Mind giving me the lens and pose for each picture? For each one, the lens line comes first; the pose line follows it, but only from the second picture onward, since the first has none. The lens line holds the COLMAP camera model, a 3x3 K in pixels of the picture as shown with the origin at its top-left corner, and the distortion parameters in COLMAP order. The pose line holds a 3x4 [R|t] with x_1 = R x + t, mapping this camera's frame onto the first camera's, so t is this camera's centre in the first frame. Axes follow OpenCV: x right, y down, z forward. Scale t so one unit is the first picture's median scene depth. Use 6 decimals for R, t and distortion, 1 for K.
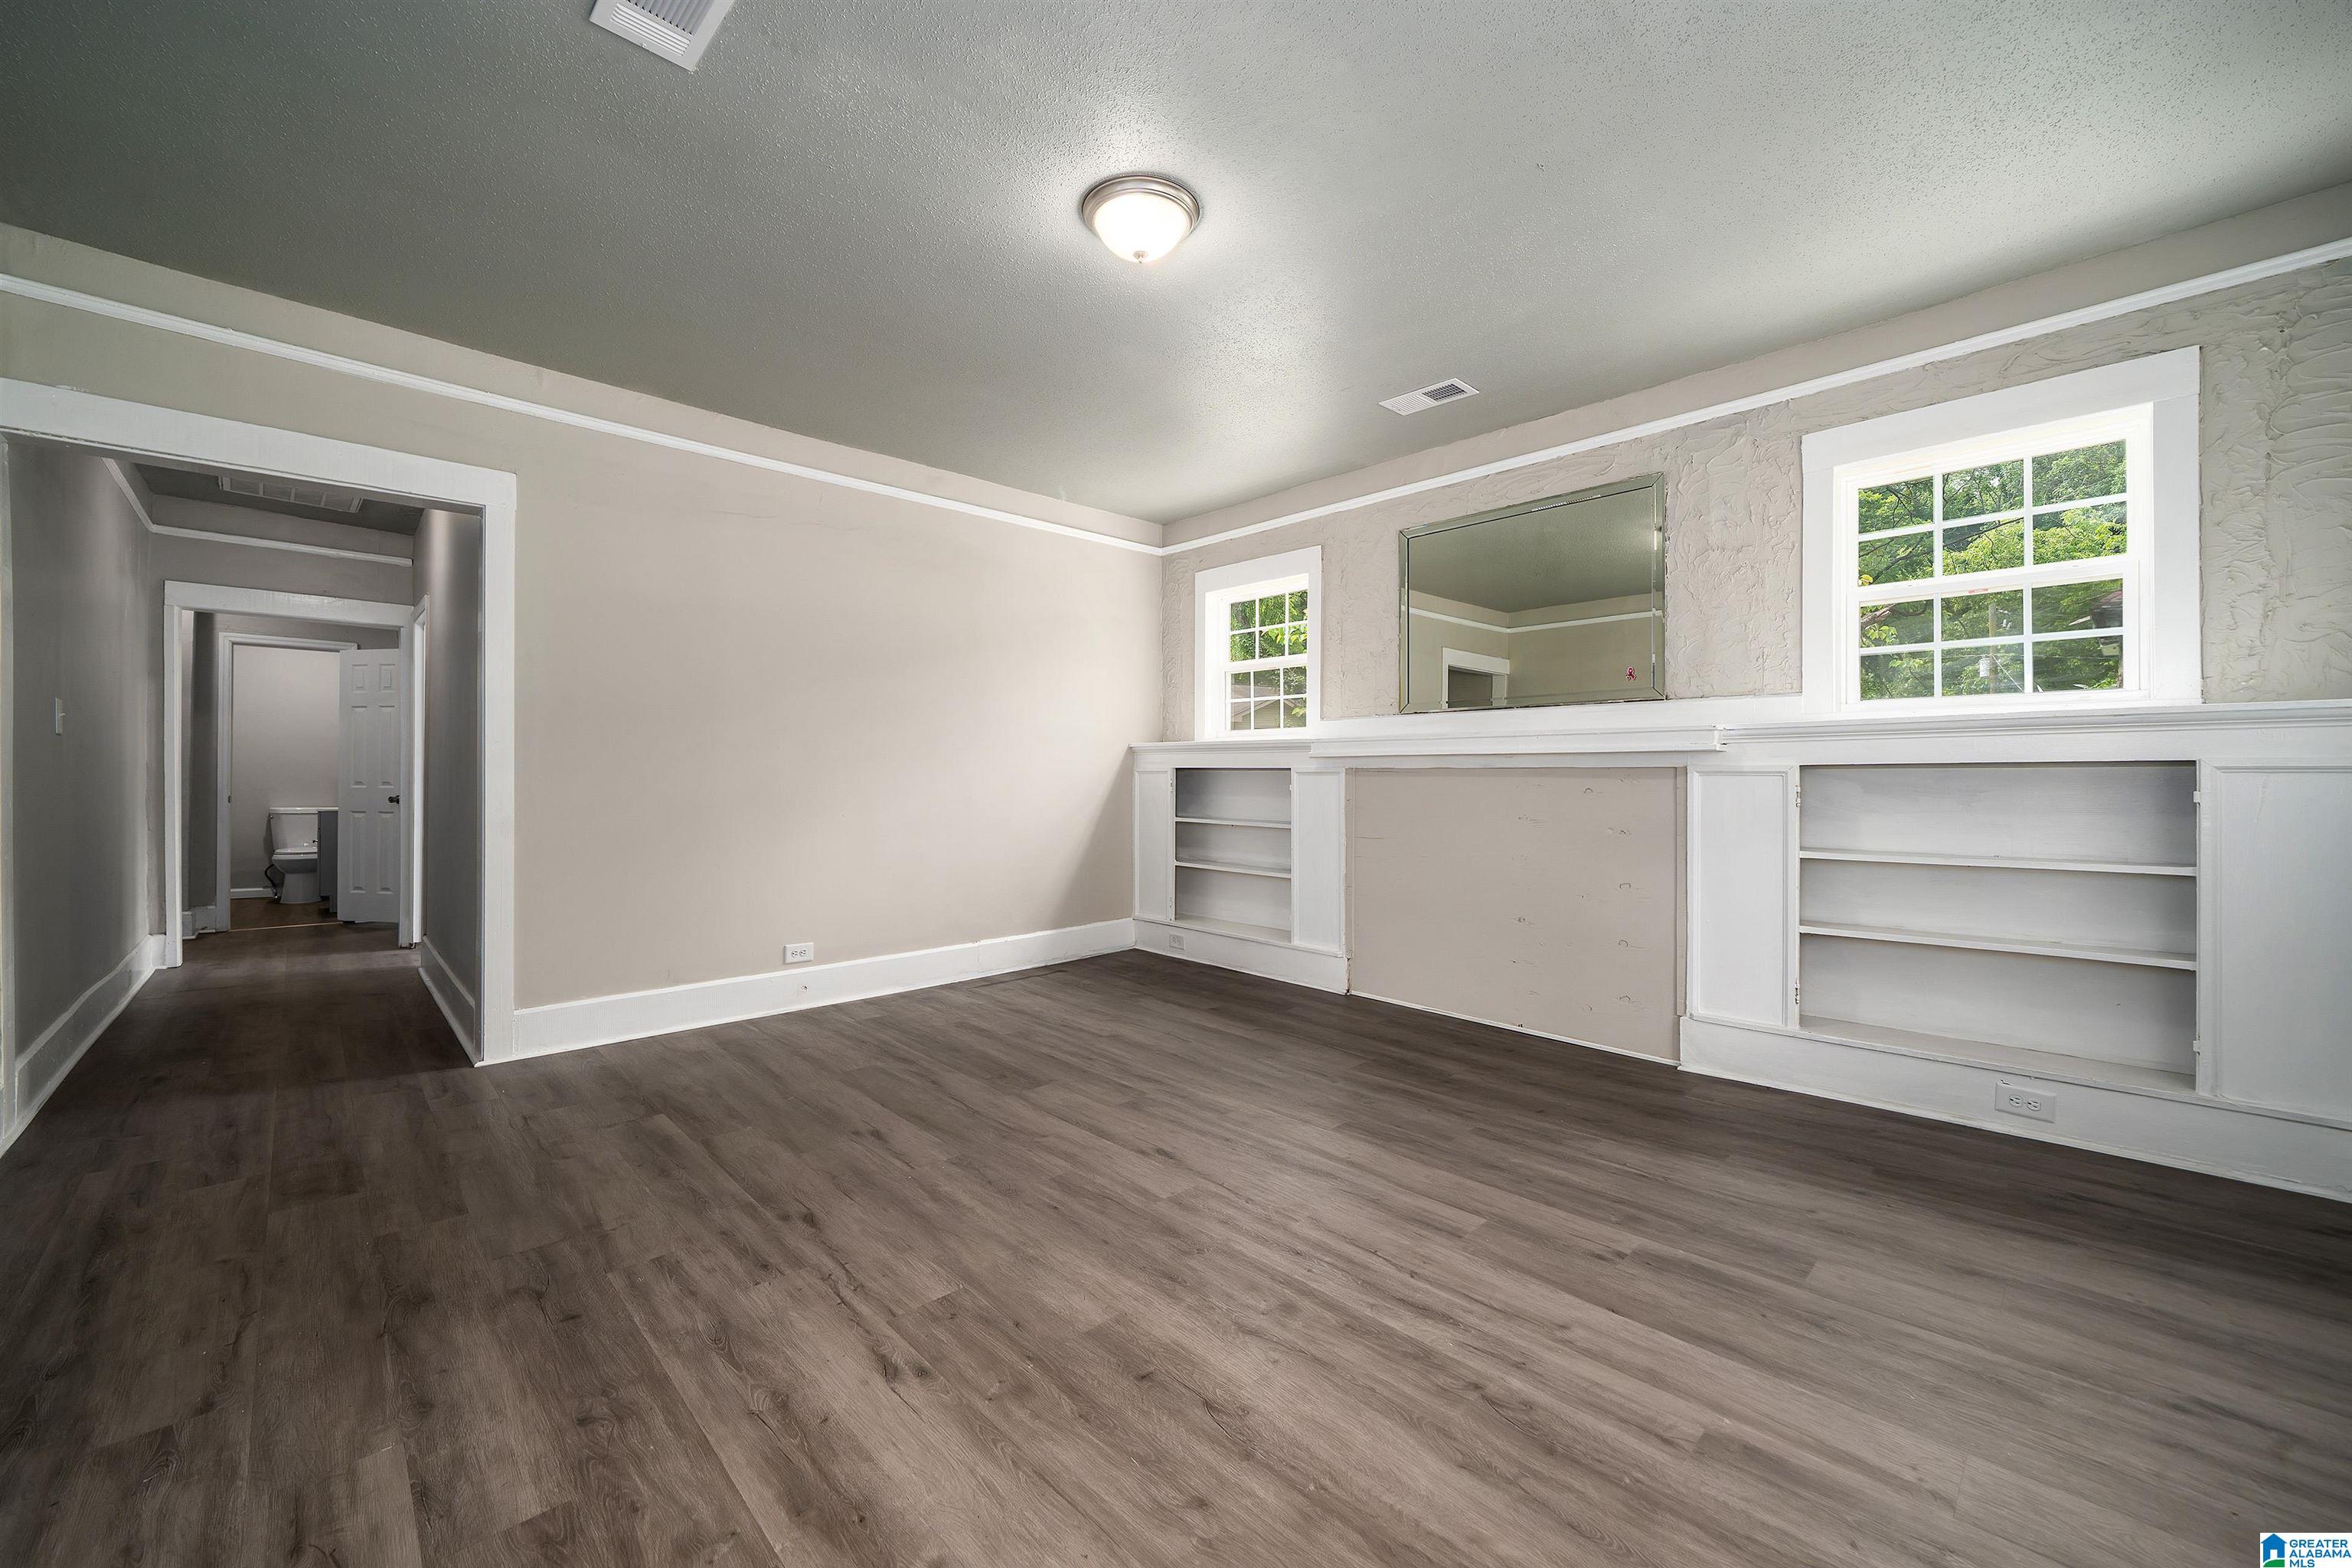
lens RADIAL K [[909.9, 0, 1162.4], [0, 909.9, 774.5], [0, 0, 1]] dist [-0.000876, -0.000243]
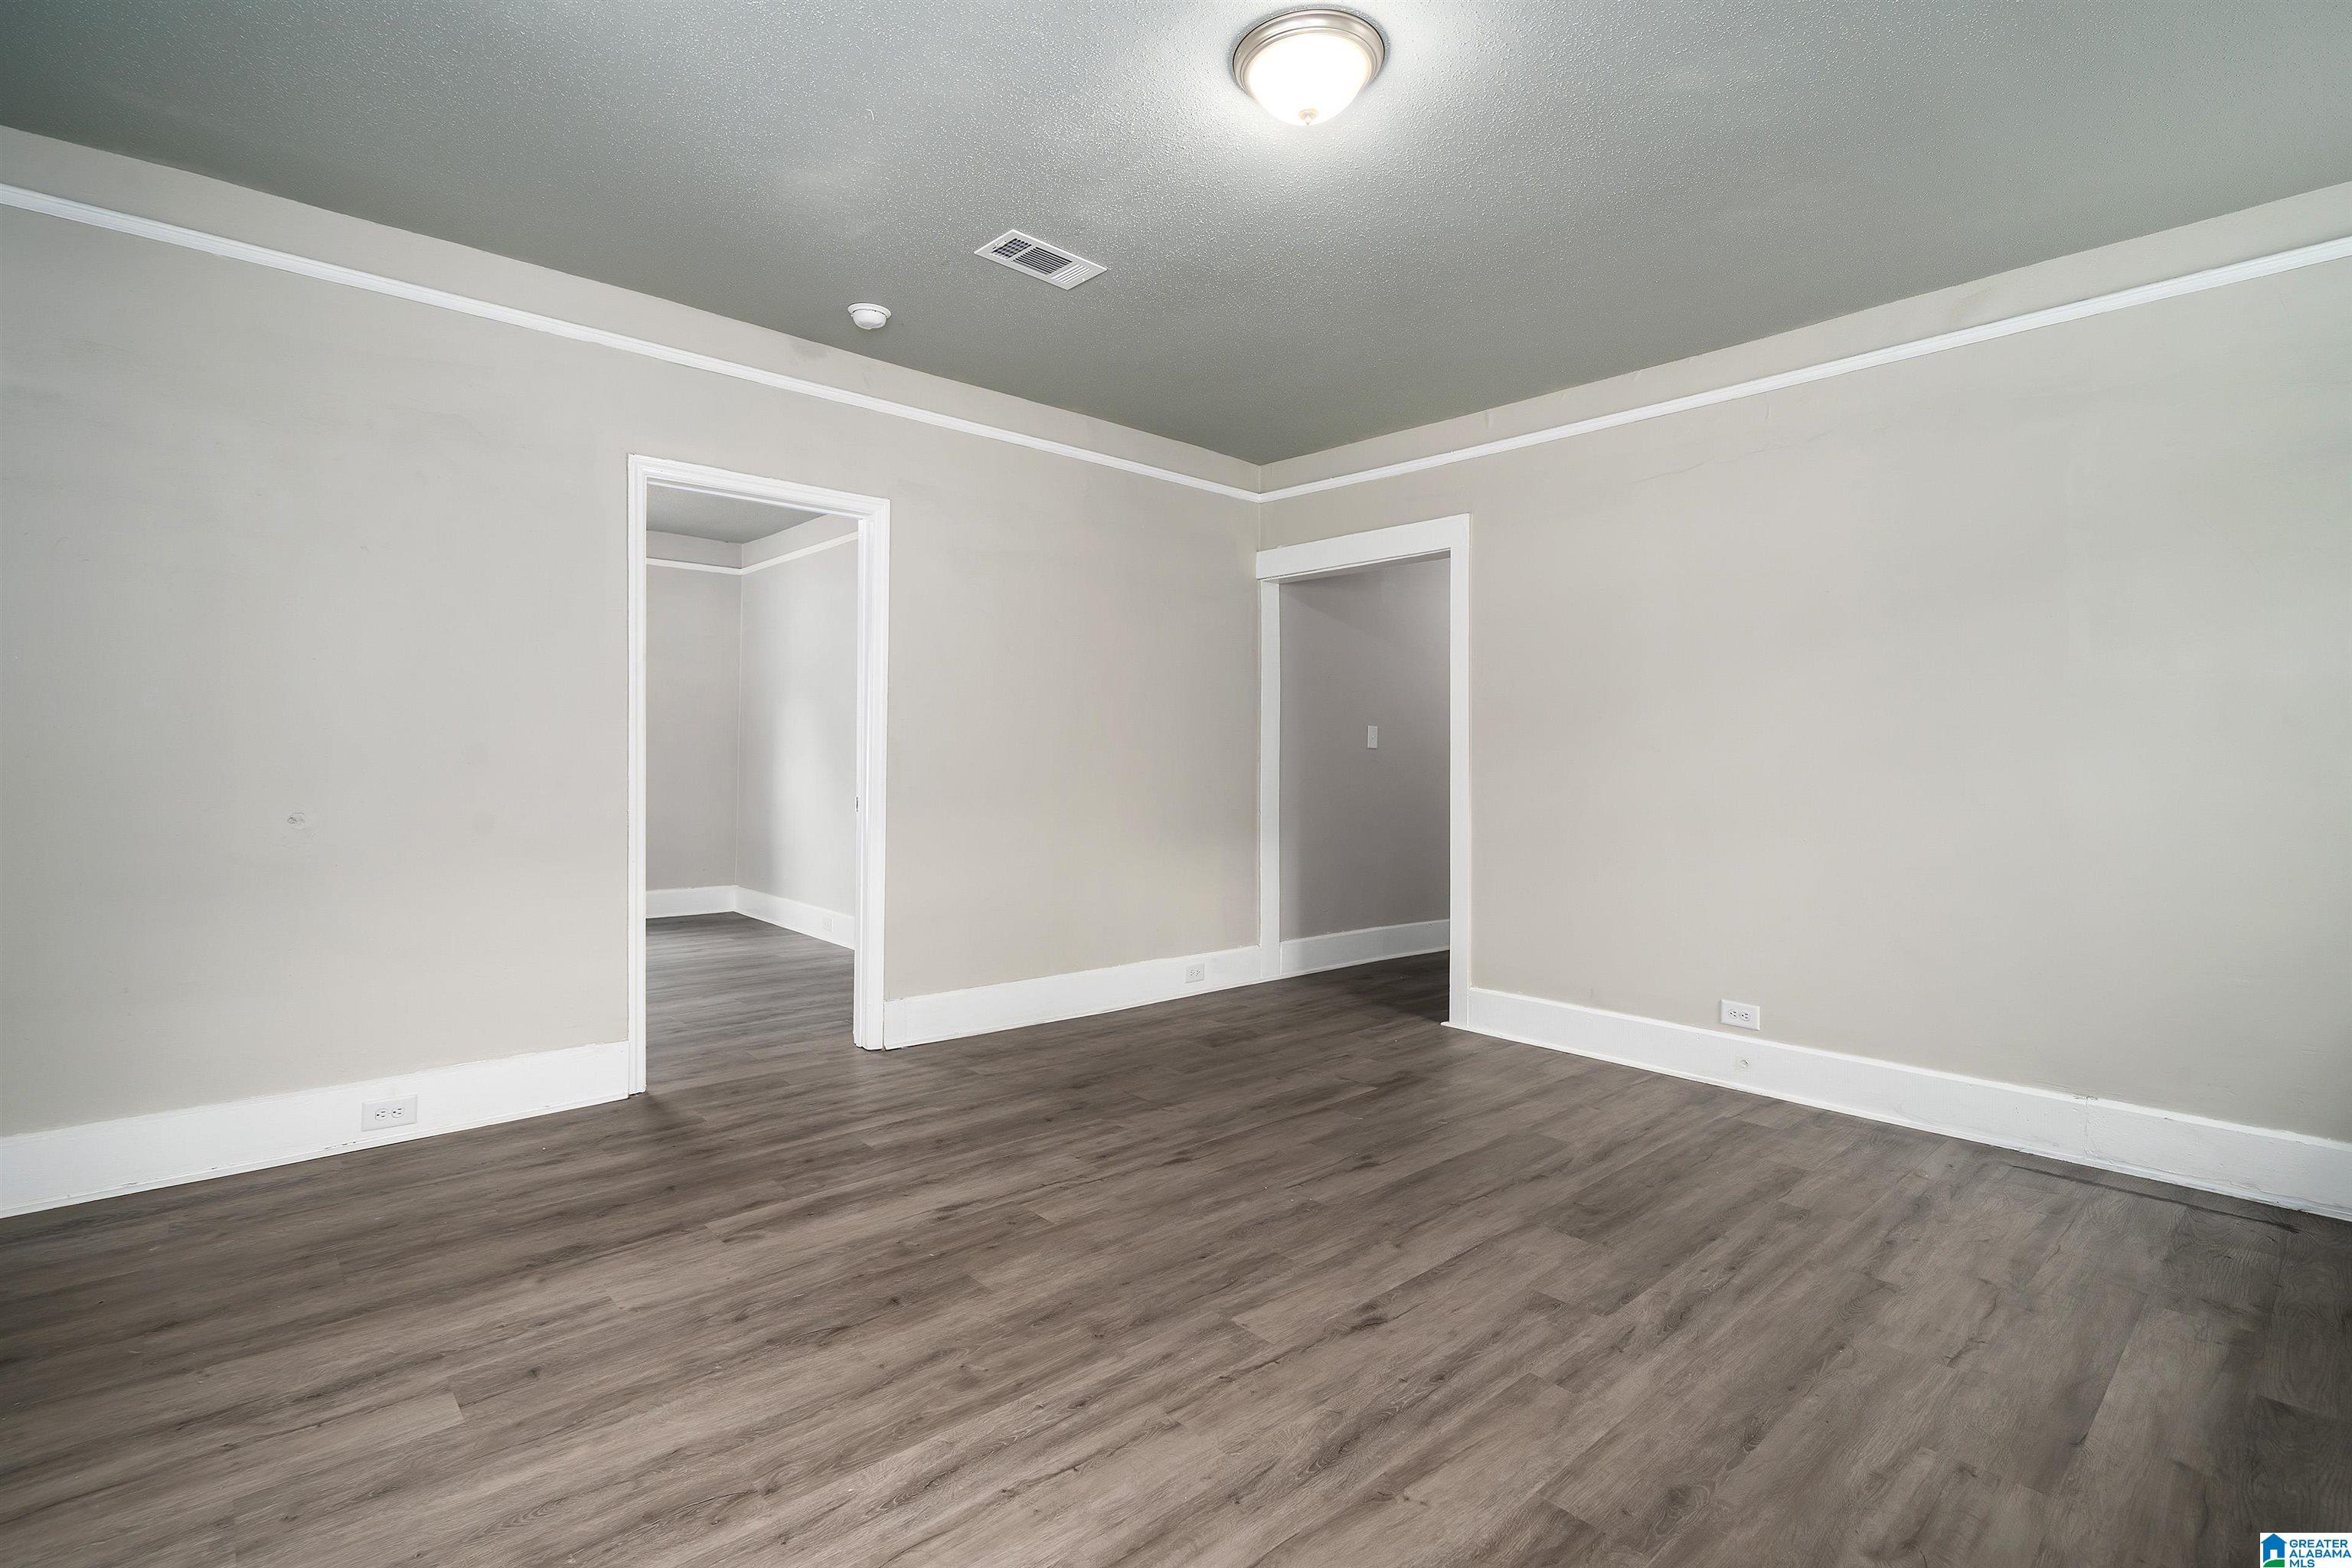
lens RADIAL K [[1093.8, 0, 1168.3], [0, 1093.8, 765.3], [0, 0, 1]] dist [-0.002127, -0.000276]
pose [[-0.028807, -0.001859, -0.999583, 0.813015], [-0.014230, 0.999898, -0.001449, -0.007722], [0.999484, 0.014183, -0.028830, 0.831677]]
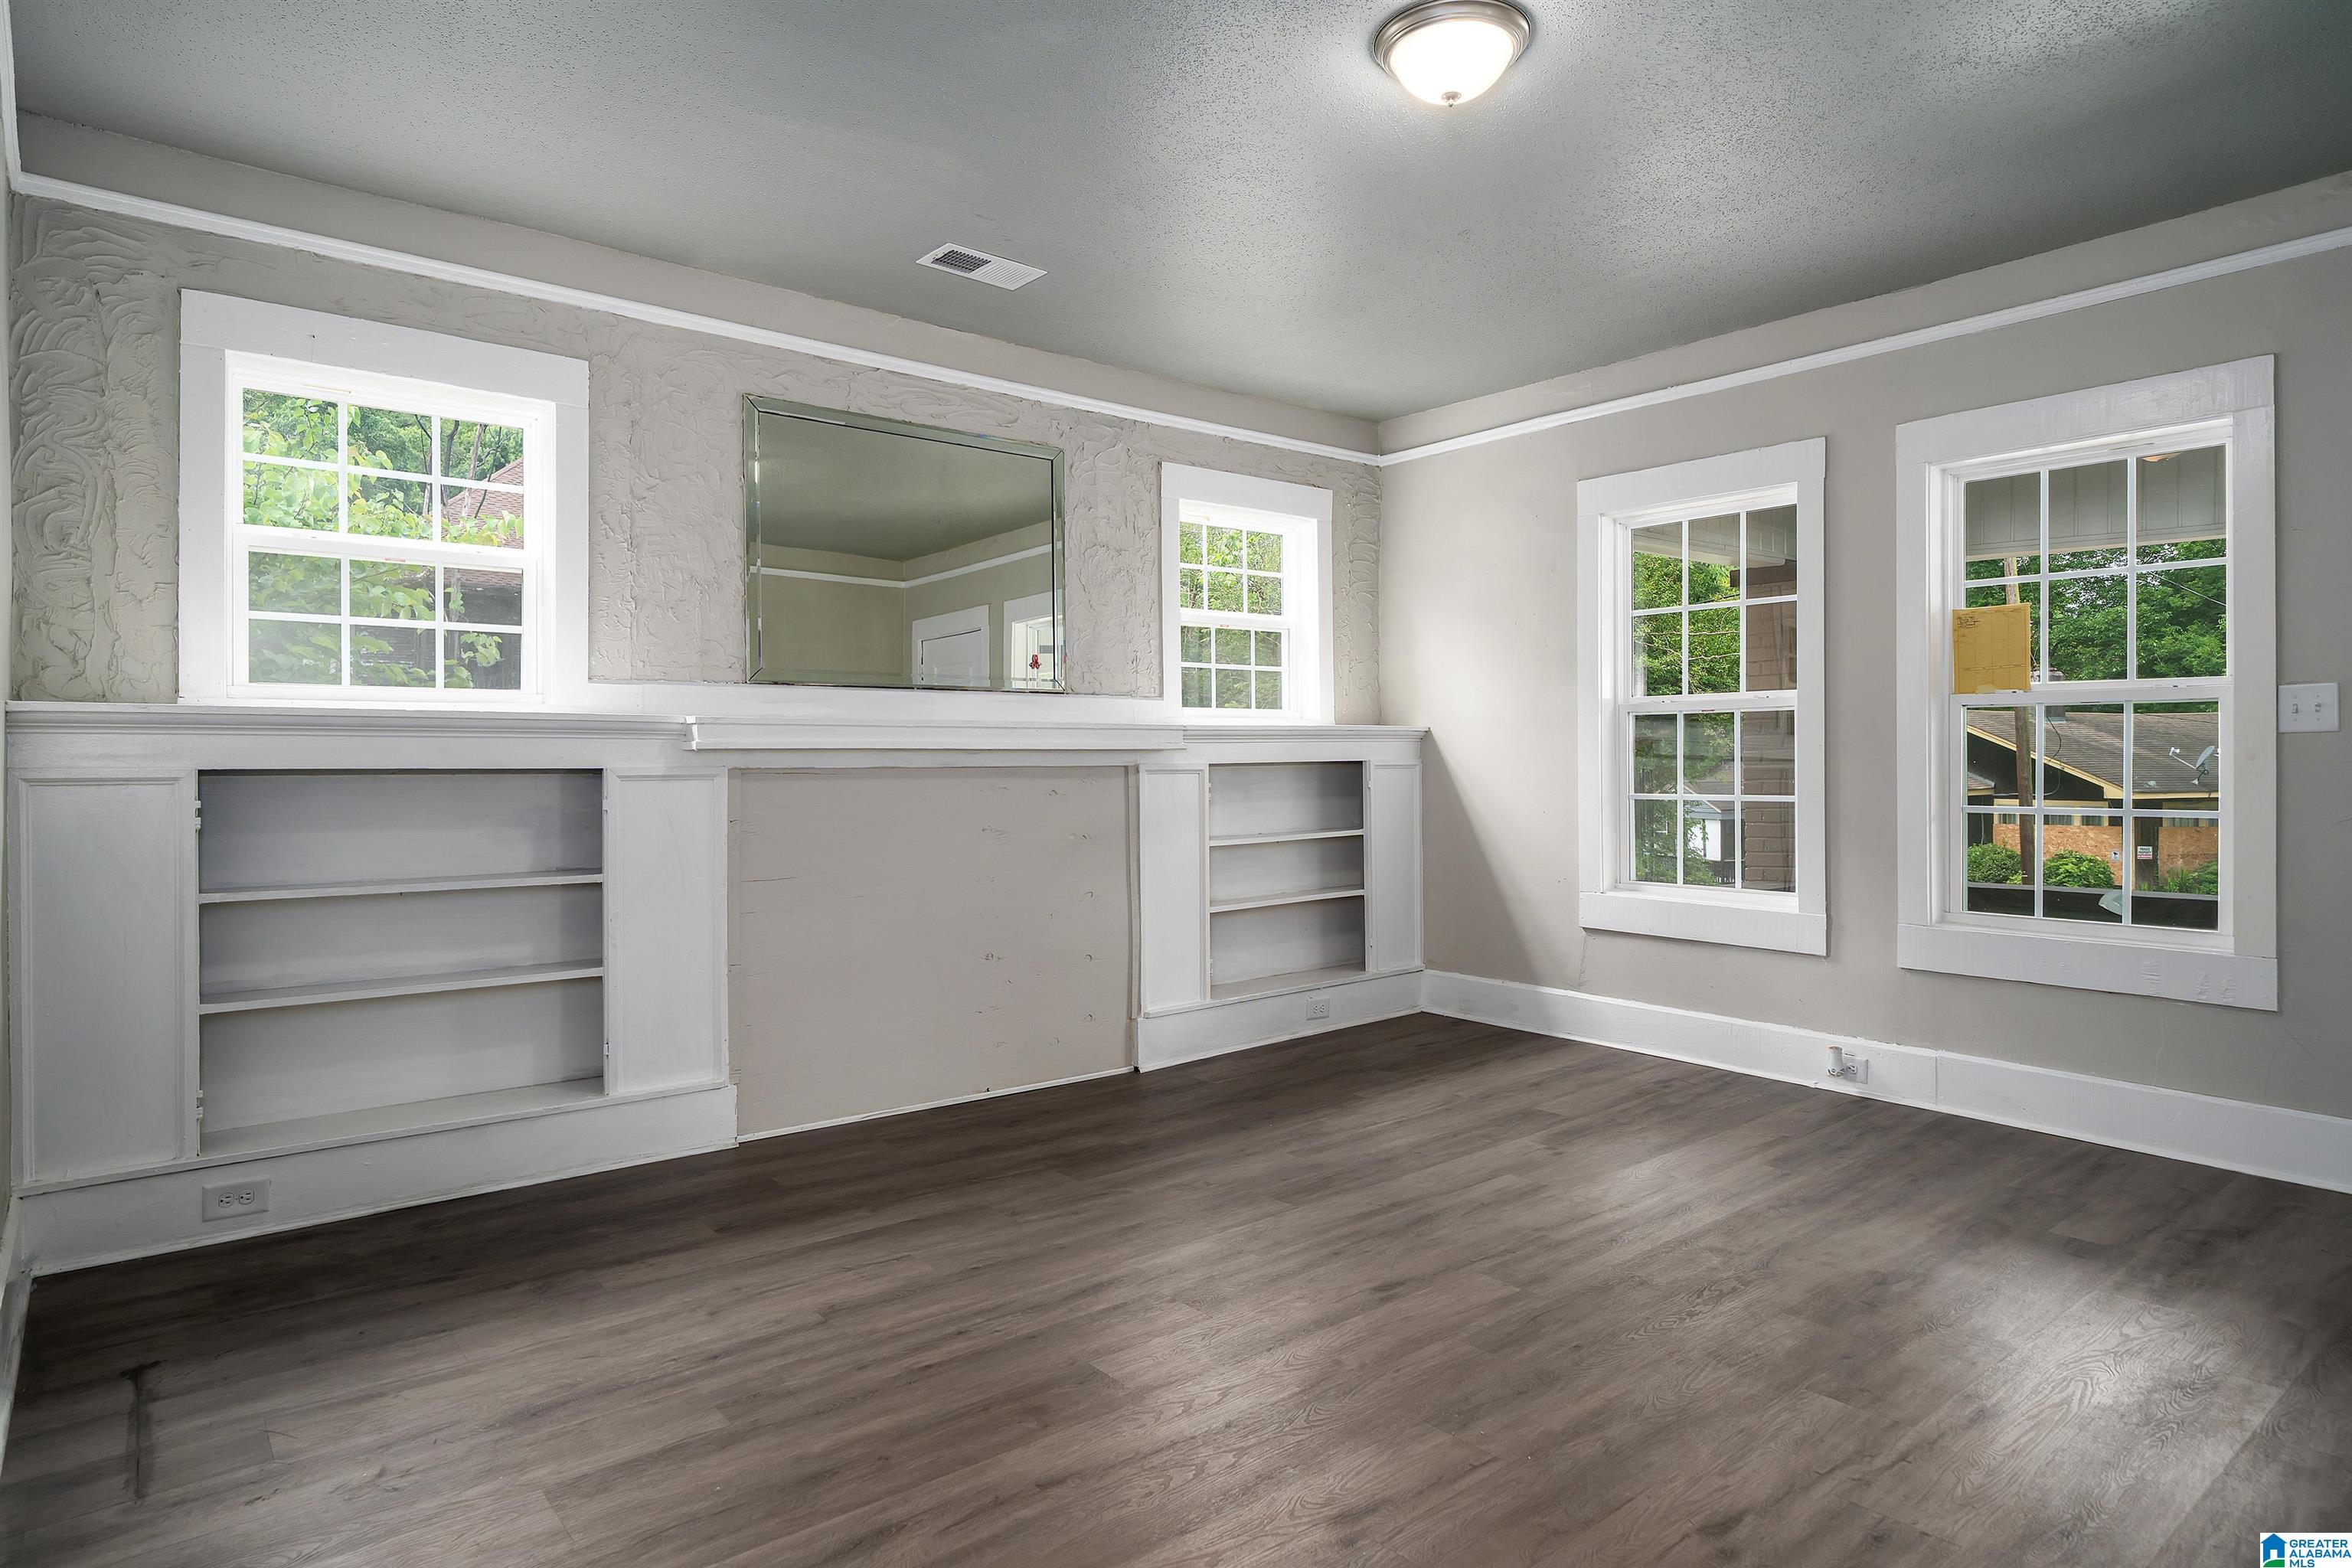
lens RADIAL K [[1304.1, 0, 1174.5], [0, 1304.1, 765.9], [0, 0, 1]] dist [0.000601, -0.000291]
pose [[0.077987, 0.000426, 0.996954, -1.028199], [0.010853, 0.999940, -0.001277, -0.007087], [-0.996895, 0.010920, 0.077978, 1.044783]]
